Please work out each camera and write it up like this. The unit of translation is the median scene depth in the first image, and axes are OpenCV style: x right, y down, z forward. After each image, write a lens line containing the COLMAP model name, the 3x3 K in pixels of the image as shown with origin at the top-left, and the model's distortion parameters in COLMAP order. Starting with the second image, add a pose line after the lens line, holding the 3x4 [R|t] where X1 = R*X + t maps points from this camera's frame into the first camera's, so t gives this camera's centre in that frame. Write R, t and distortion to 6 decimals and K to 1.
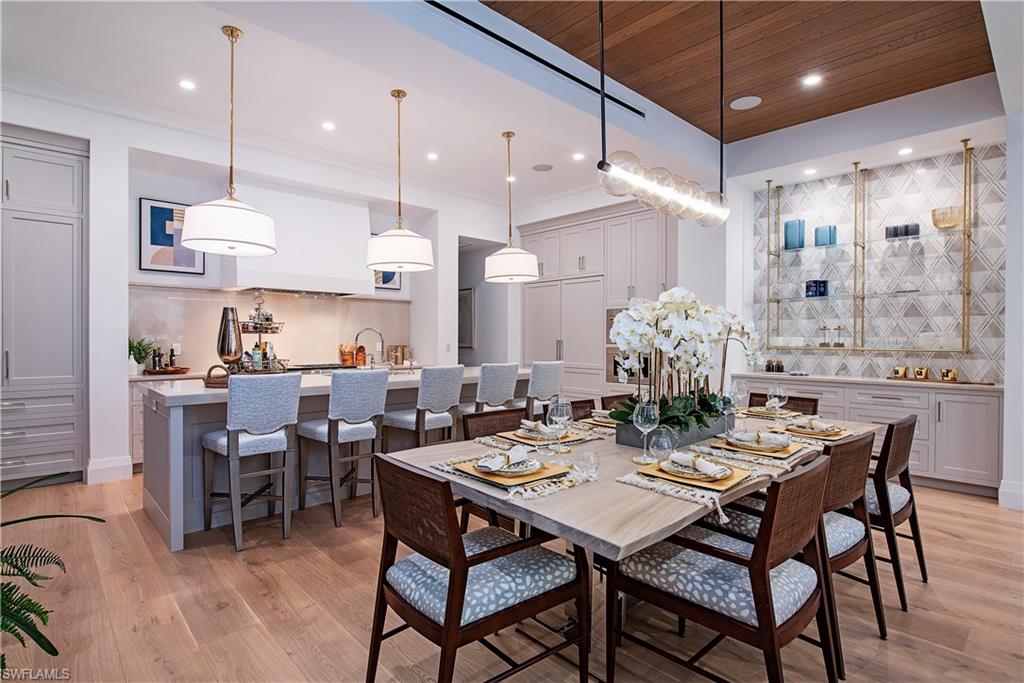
lens RADIAL K [[513.1, 0, 512.0], [0, 513.1, 341.5], [0, 0, 1]] dist [0.000824, 0.000074]
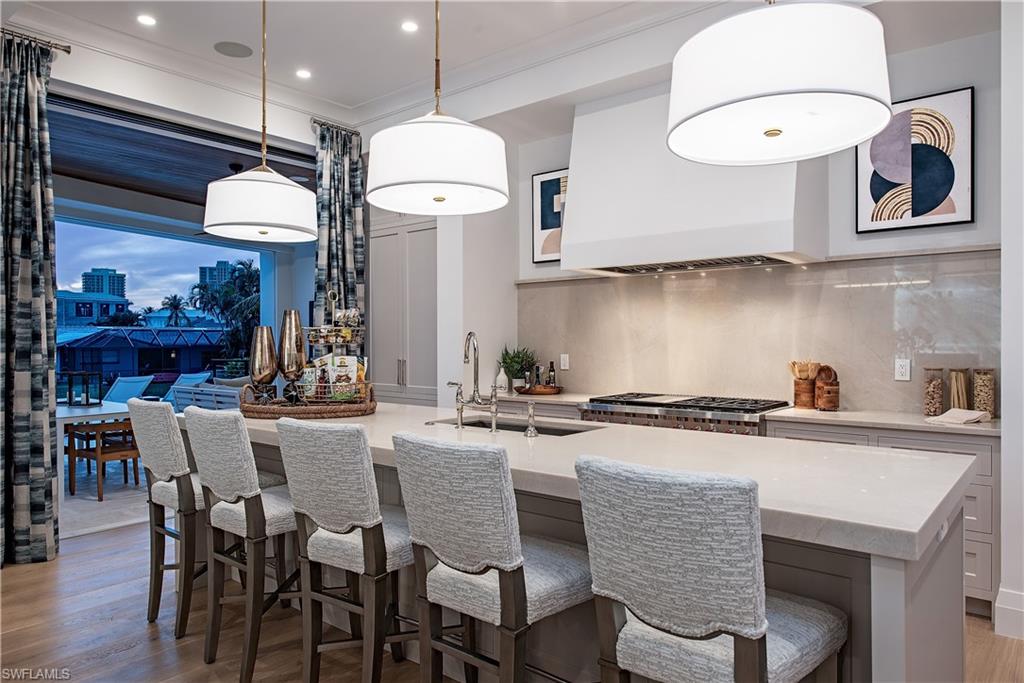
lens RADIAL K [[672.6, 0, 512.0], [0, 672.6, 341.5], [0, 0, 1]] dist [-0.005538, -0.001259]
pose [[0.125835, -0.001009, -0.992051, 0.316571], [-0.000674, 0.999999, -0.001103, -0.015533], [0.992051, 0.000807, 0.125834, 0.814144]]
